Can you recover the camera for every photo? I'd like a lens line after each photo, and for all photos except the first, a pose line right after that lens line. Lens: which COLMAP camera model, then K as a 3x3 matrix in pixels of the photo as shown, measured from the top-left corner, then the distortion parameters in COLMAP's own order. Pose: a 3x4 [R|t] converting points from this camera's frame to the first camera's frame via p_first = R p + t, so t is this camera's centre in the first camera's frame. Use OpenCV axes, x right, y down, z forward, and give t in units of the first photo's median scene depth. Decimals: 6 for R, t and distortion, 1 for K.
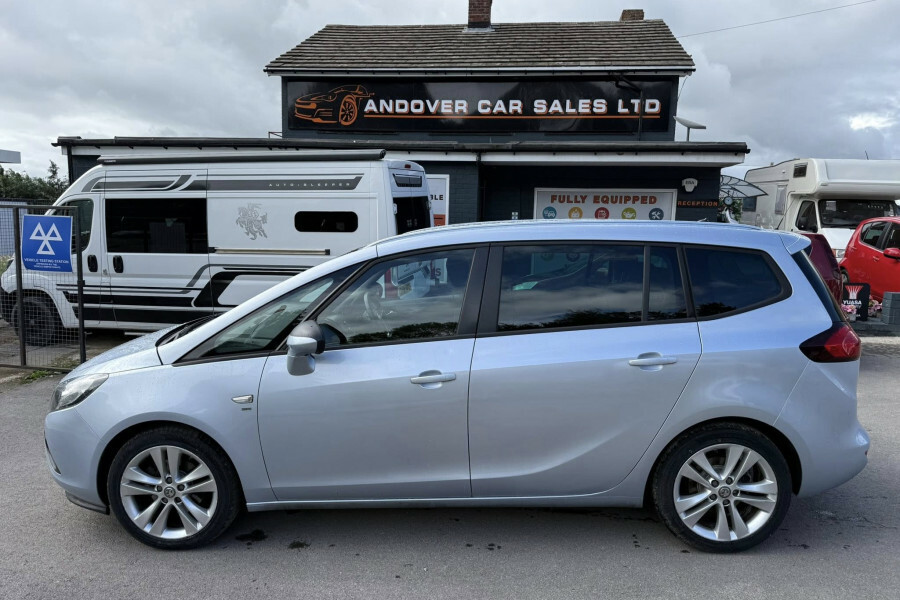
lens RADIAL K [[673.1, 0, 439.4], [0, 673.1, 300.5], [0, 0, 1]] dist [0.247346, -0.534445]
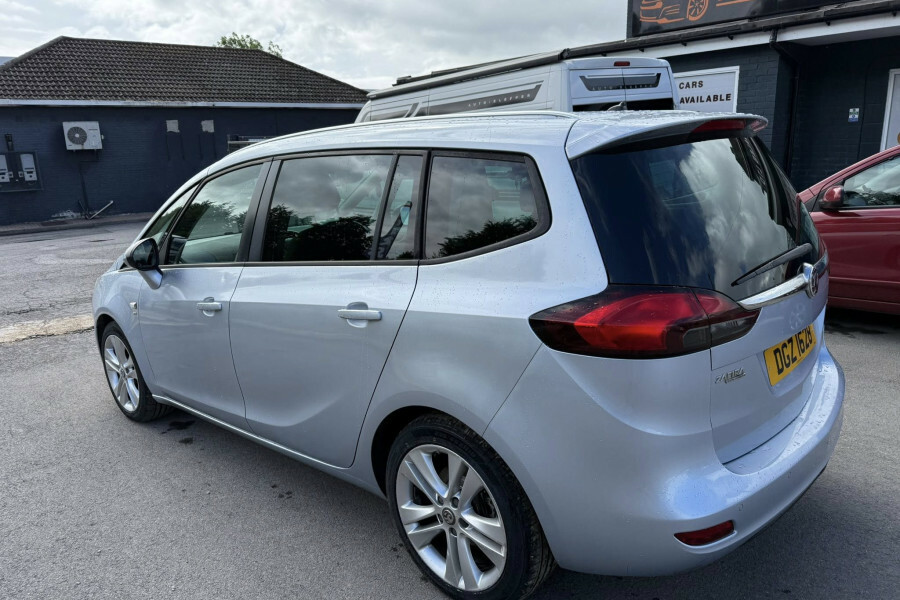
lens RADIAL K [[685.3, 0, 450.0], [0, 685.3, 300.0], [0, 0, 1]] dist [-0.005204, -0.004613]
pose [[0.722089, 0.103048, -0.684082, 0.422958], [-0.029094, 0.992492, 0.118795, -0.007844], [0.691188, -0.065877, 0.719666, 0.260264]]
